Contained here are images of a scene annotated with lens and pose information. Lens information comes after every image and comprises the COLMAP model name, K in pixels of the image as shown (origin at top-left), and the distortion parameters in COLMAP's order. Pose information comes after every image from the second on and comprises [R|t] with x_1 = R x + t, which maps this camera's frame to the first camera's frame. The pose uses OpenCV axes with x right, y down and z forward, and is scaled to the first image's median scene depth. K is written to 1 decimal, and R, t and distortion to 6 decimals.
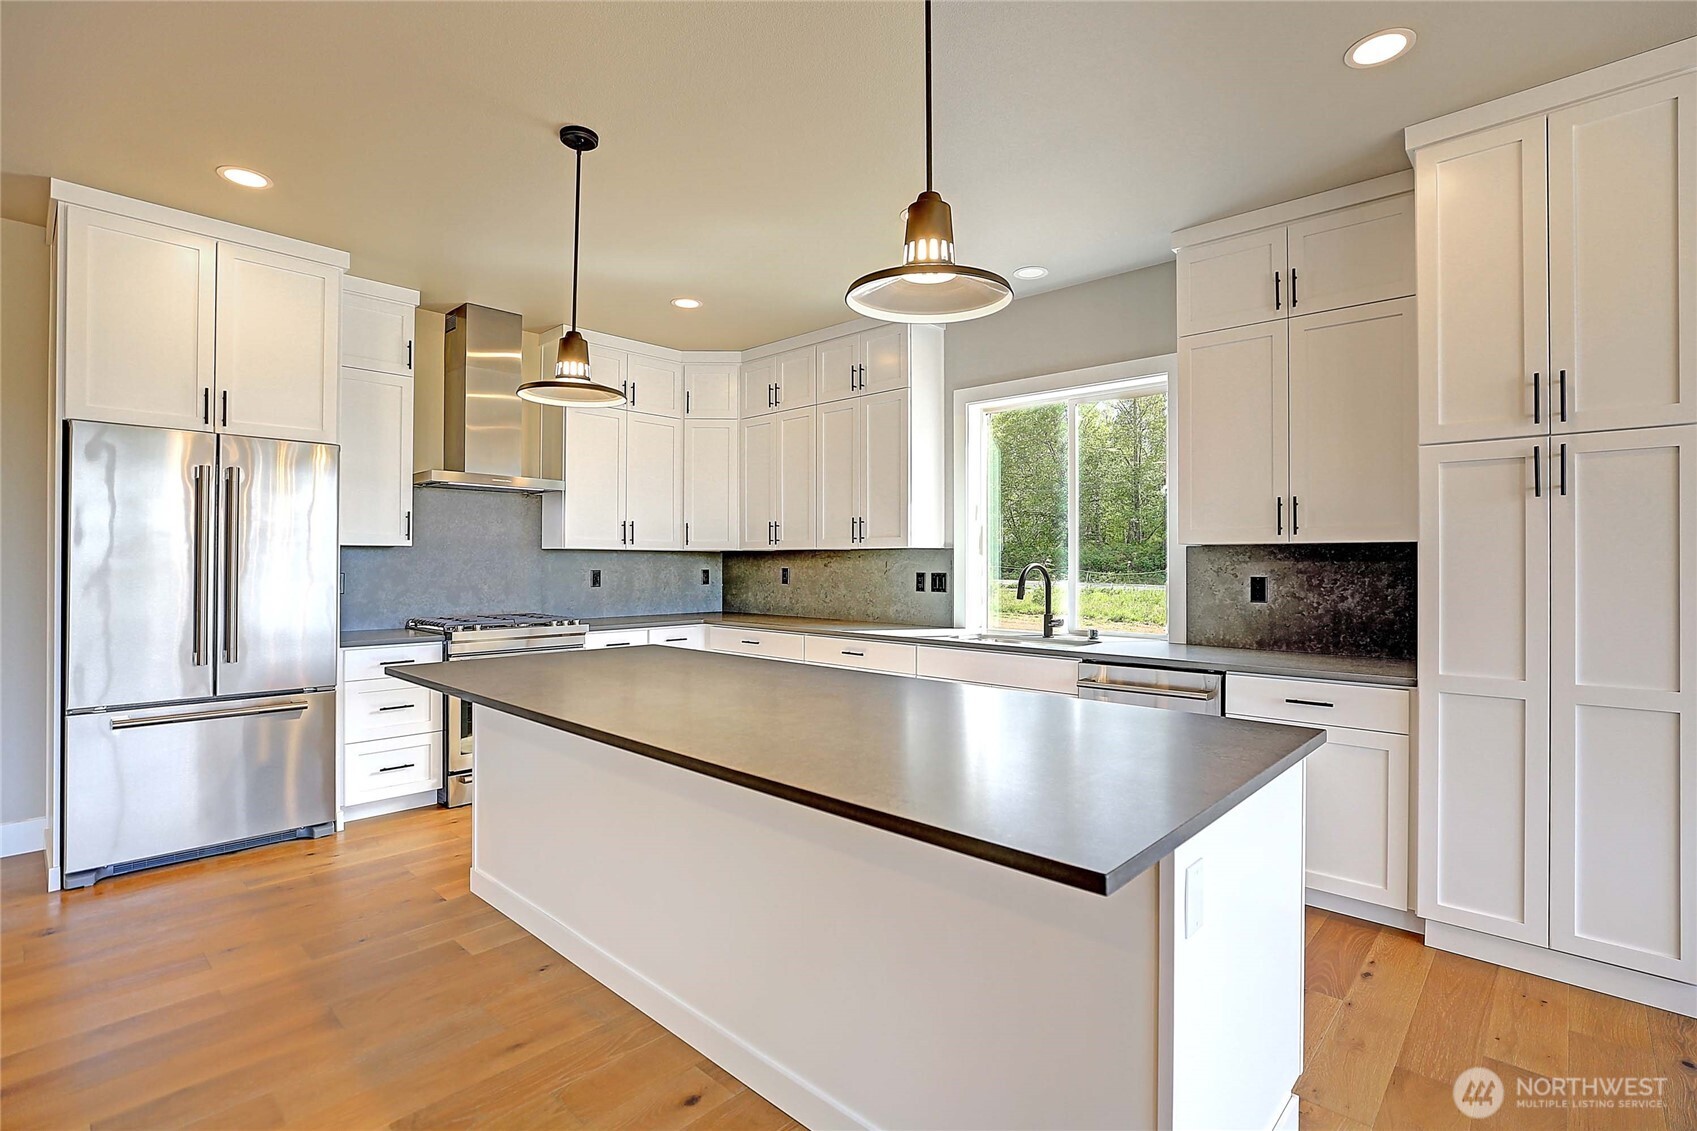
lens RADIAL K [[792.8, 0, 862.0], [0, 792.8, 563.6], [0, 0, 1]] dist [-0.021440, 0.000881]
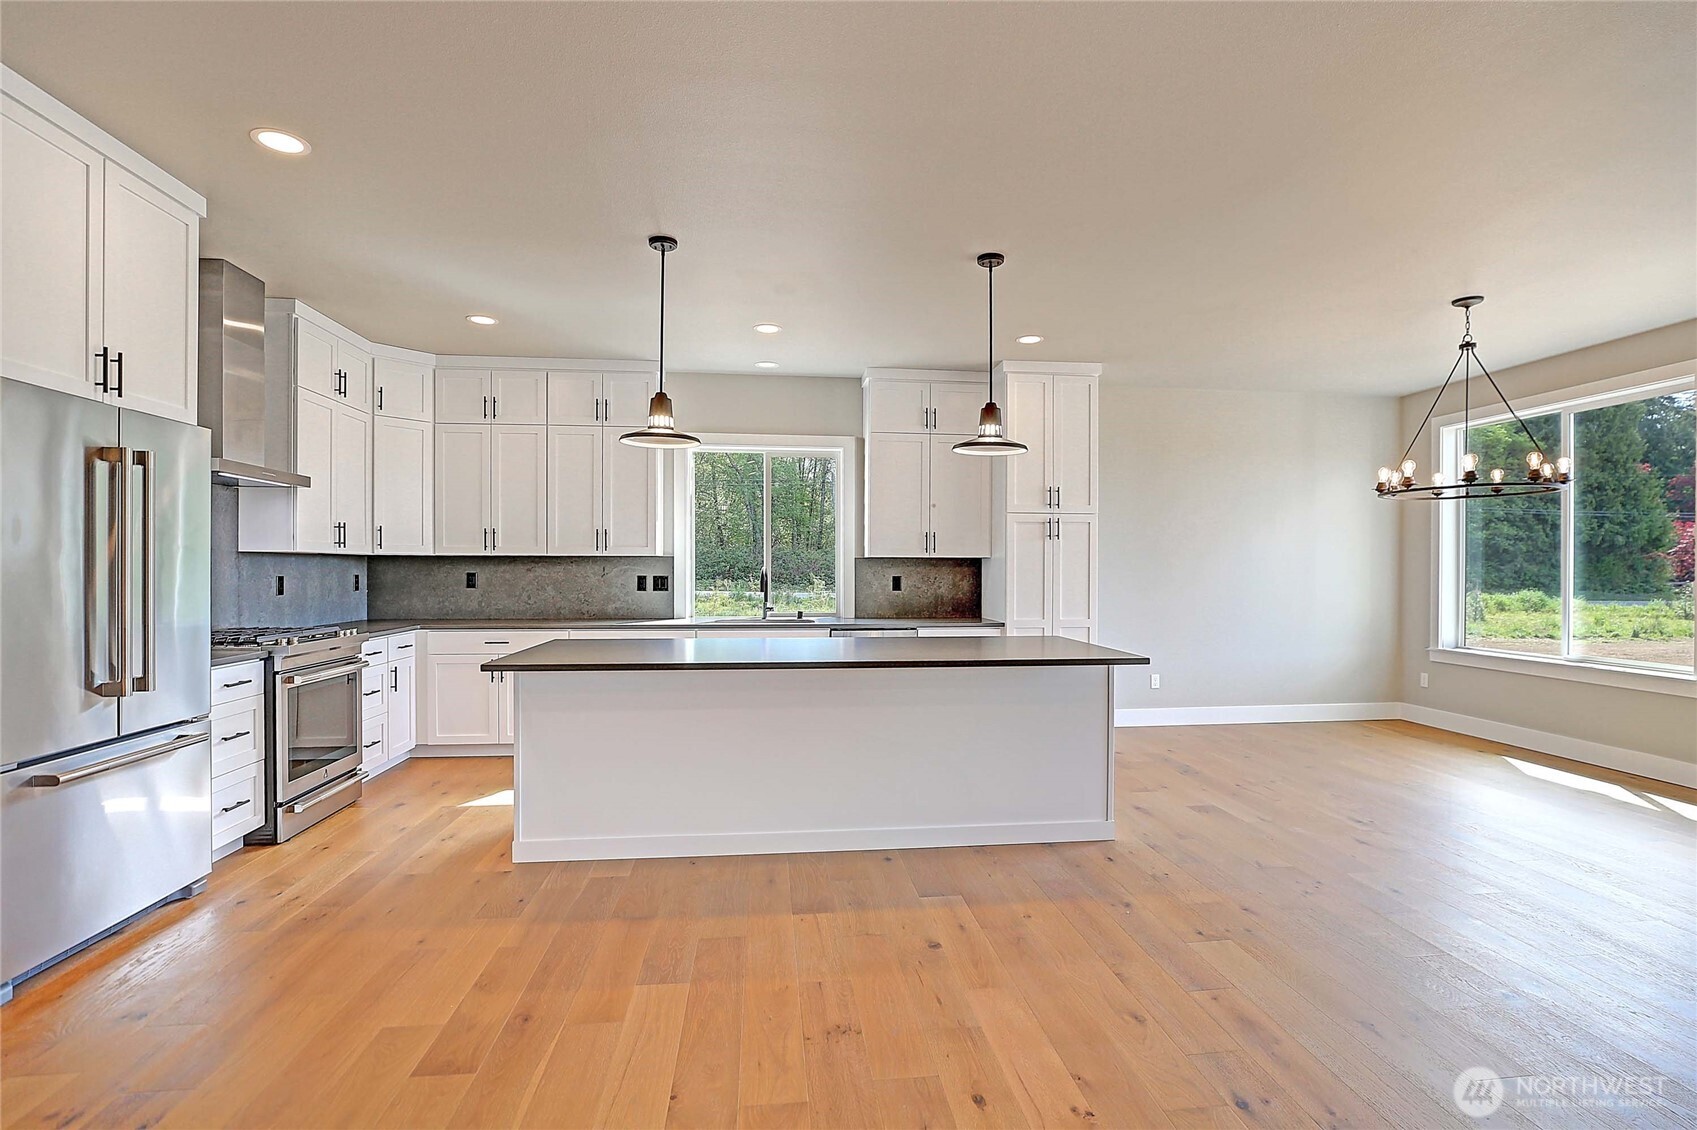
lens RADIAL K [[815.8, 0, 859.0], [0, 815.8, 568.2], [0, 0, 1]] dist [-0.019483, 0.000908]
pose [[0.658073, -0.002036, 0.752951, -0.673734], [-0.000621, 0.999995, 0.003247, -0.004671], [-0.752954, -0.002604, 0.658068, -0.084197]]
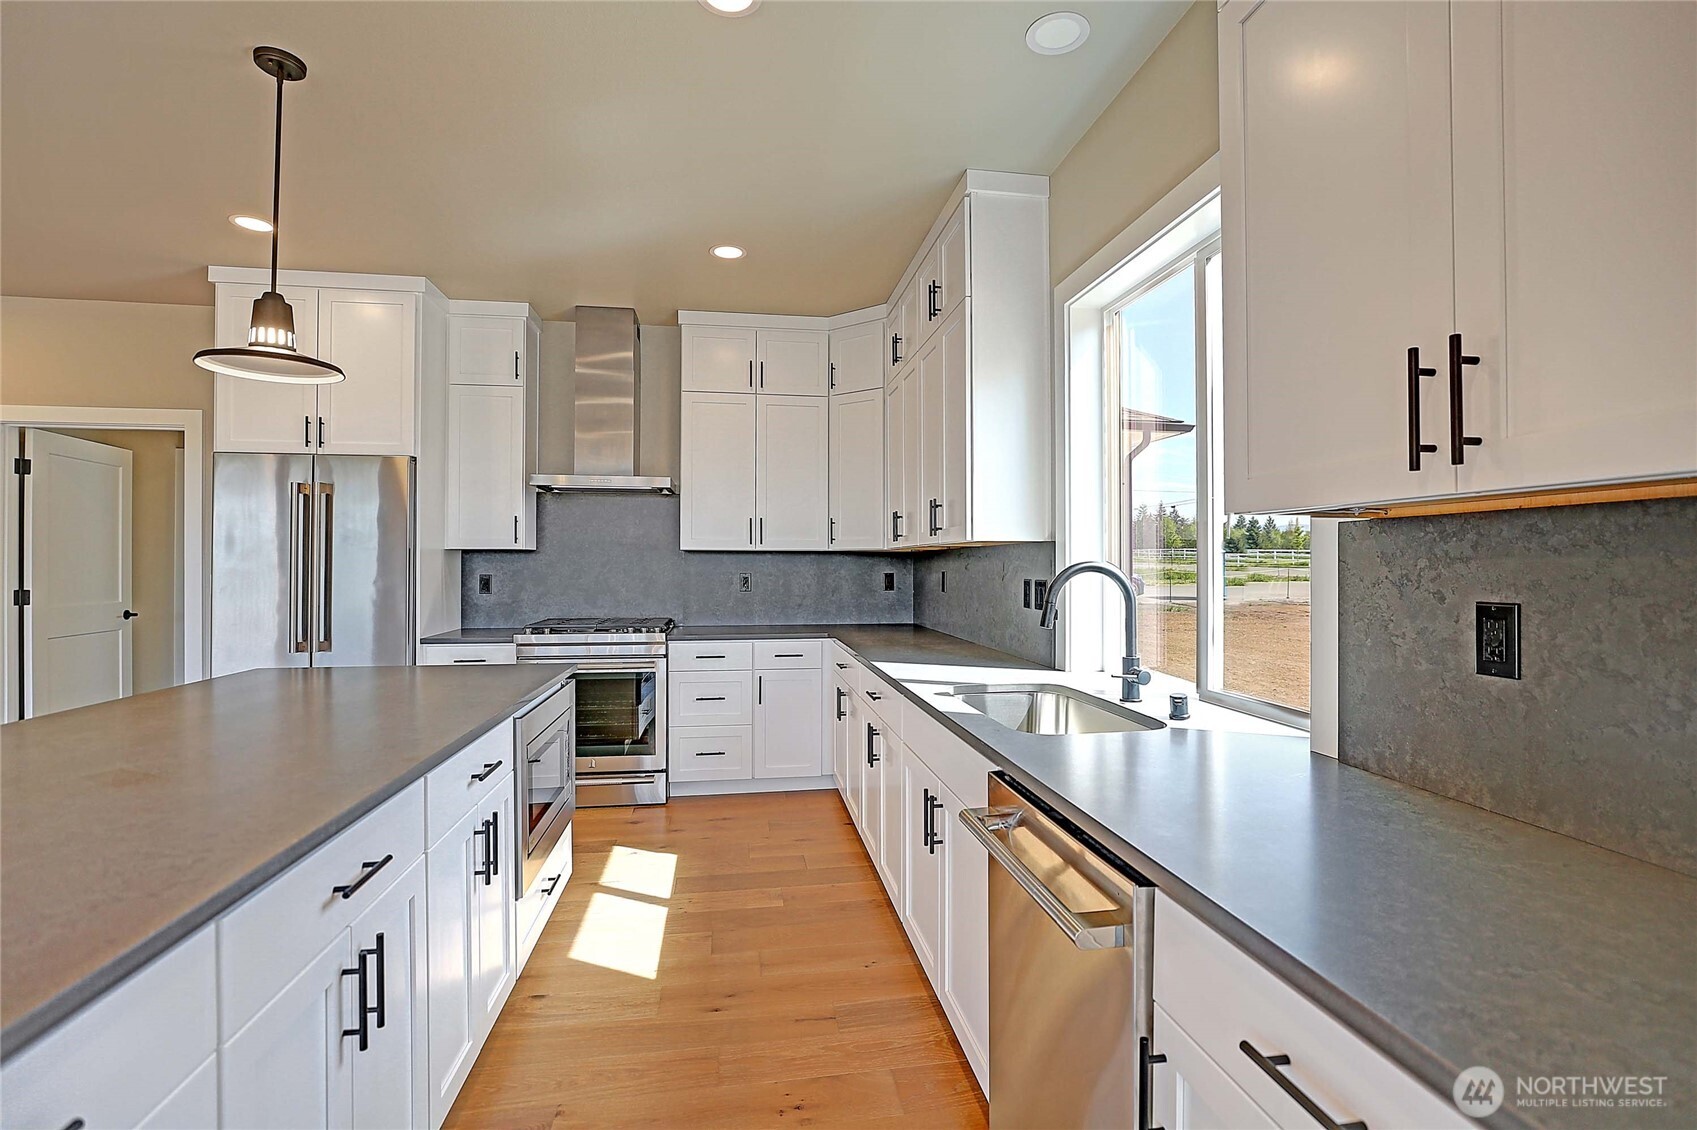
lens RADIAL K [[775.2, 0, 860.9], [0, 775.2, 562.0], [0, 0, 1]] dist [-0.019867, 0.000410]
pose [[0.787078, -0.004078, -0.616840, 0.369212], [0.000274, 0.999980, -0.006262, 0.001061], [0.616853, 0.004759, 0.787064, 0.428368]]
